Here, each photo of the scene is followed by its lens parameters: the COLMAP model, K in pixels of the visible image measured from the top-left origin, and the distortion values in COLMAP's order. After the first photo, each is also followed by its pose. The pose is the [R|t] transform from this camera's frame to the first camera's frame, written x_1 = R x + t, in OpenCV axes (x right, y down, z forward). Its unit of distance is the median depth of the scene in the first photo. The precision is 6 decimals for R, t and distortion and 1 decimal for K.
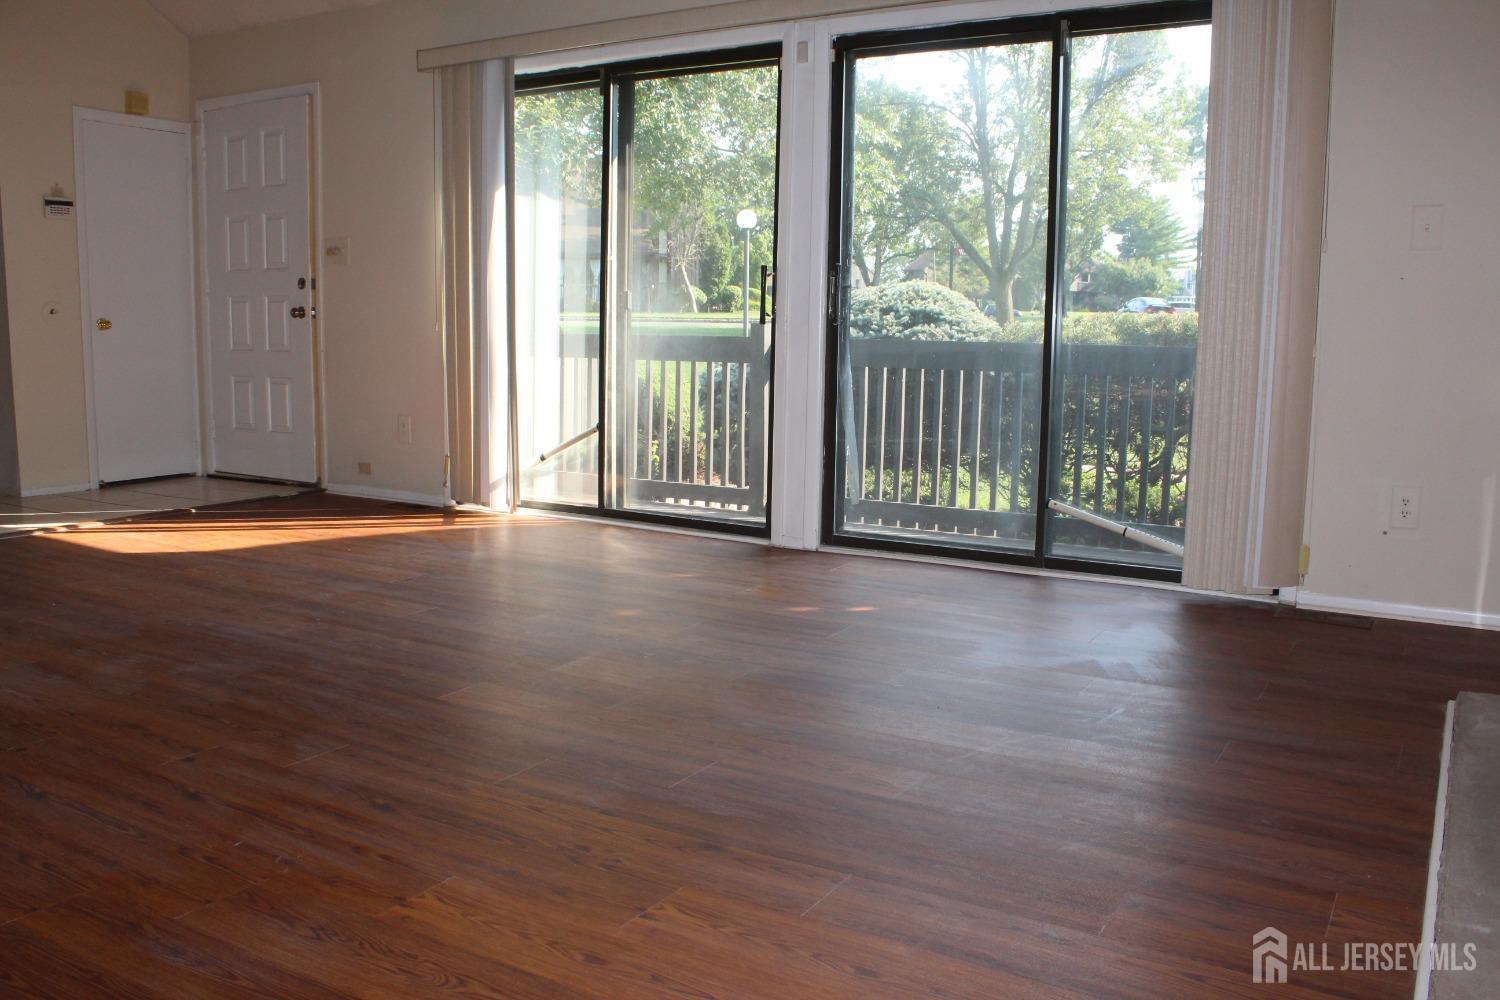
lens RADIAL K [[1251.8, 0, 755.7], [0, 1251.8, 507.1], [0, 0, 1]] dist [-0.167372, 0.147278]
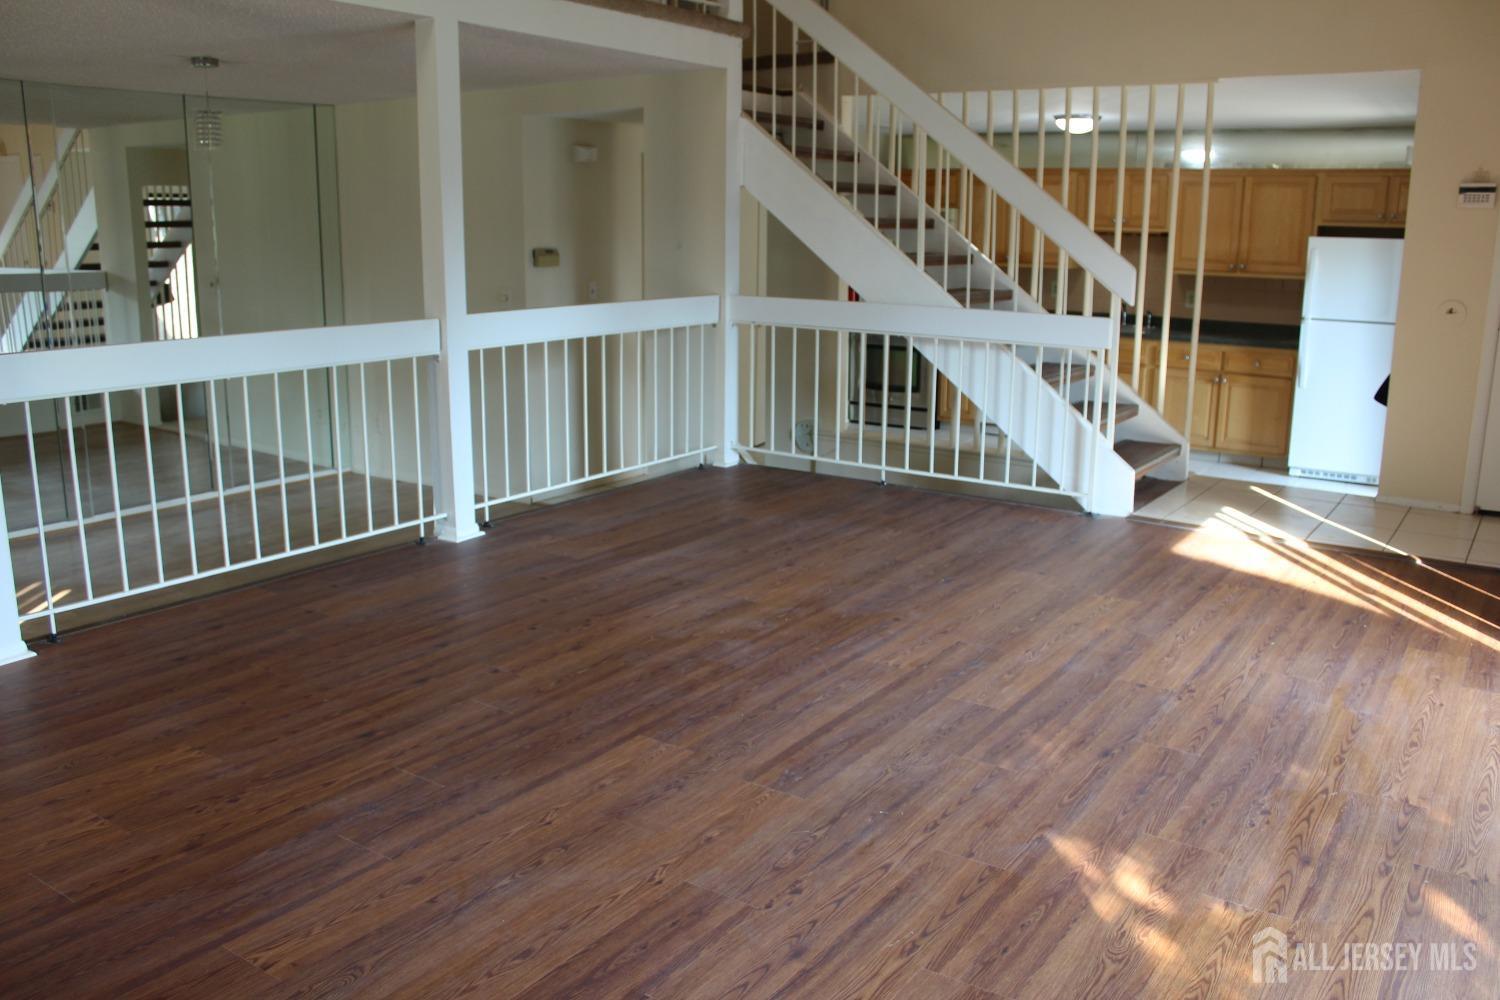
lens RADIAL K [[1251.8, 0, 757.4], [0, 1251.8, 495.0], [0, 0, 1]] dist [-0.167372, 0.147278]
pose [[-0.053219, 0.204158, -0.977490, 0.366792], [-0.159496, 0.964573, 0.210143, -0.141485], [0.985763, 0.167089, -0.018772, 0.548151]]
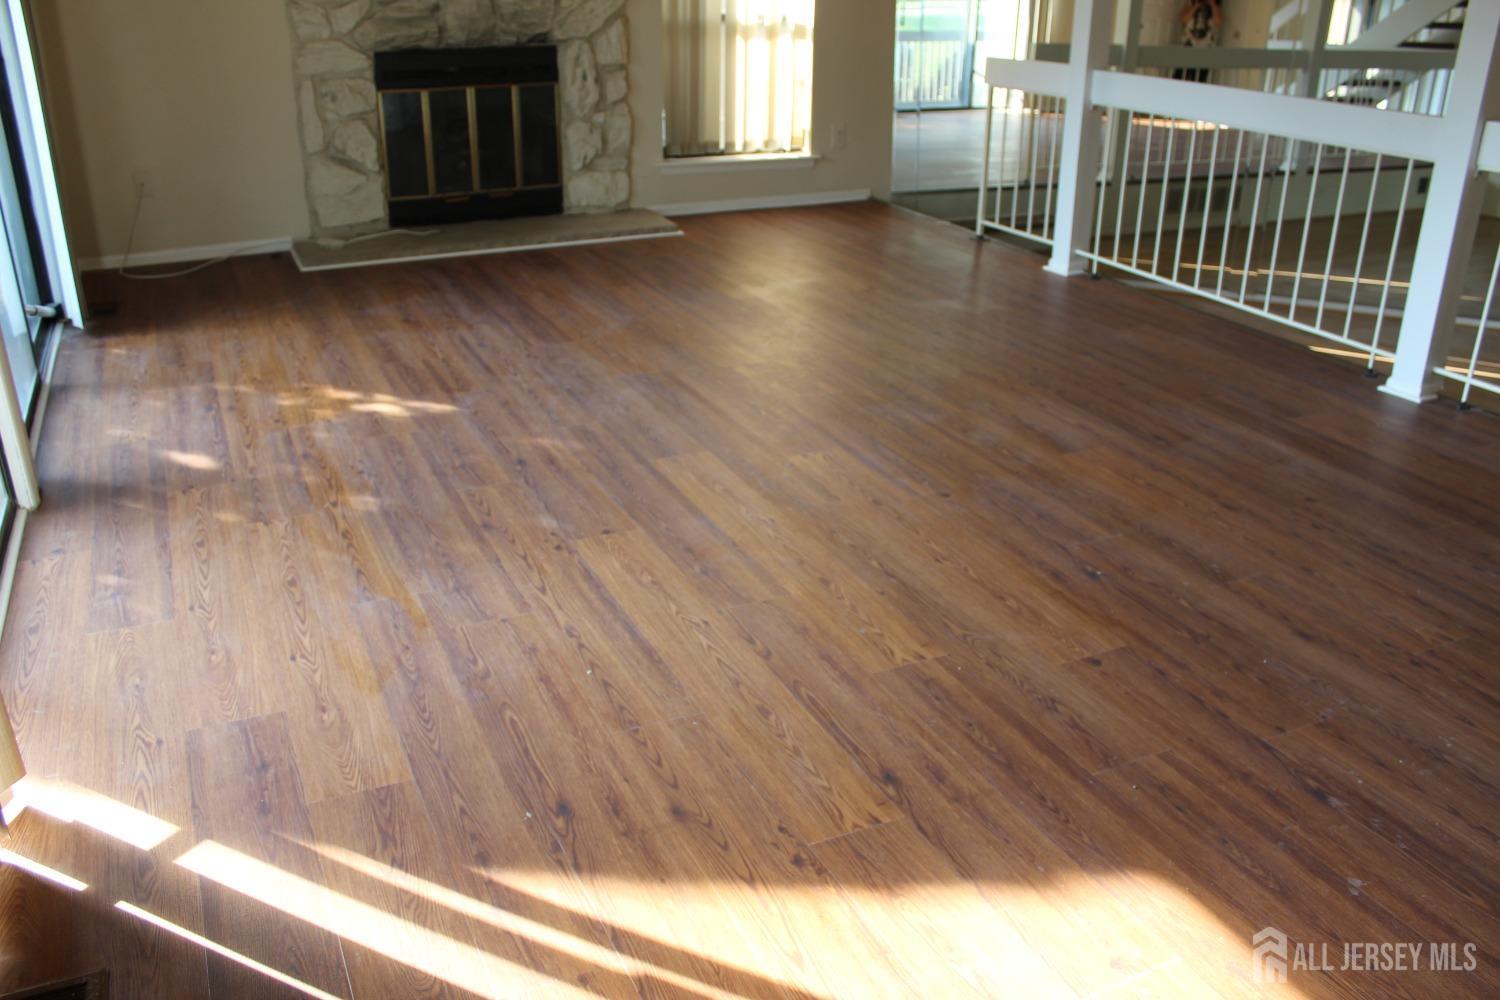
lens RADIAL K [[1251.8, 0, 750.3], [0, 1251.8, 488.0], [0, 0, 1]] dist [-0.167372, 0.147278]
pose [[-0.828142, -0.238497, 0.507247, -0.505002], [0.059724, 0.862264, 0.502926, -0.222271], [-0.557327, 0.446789, -0.699833, 1.048311]]
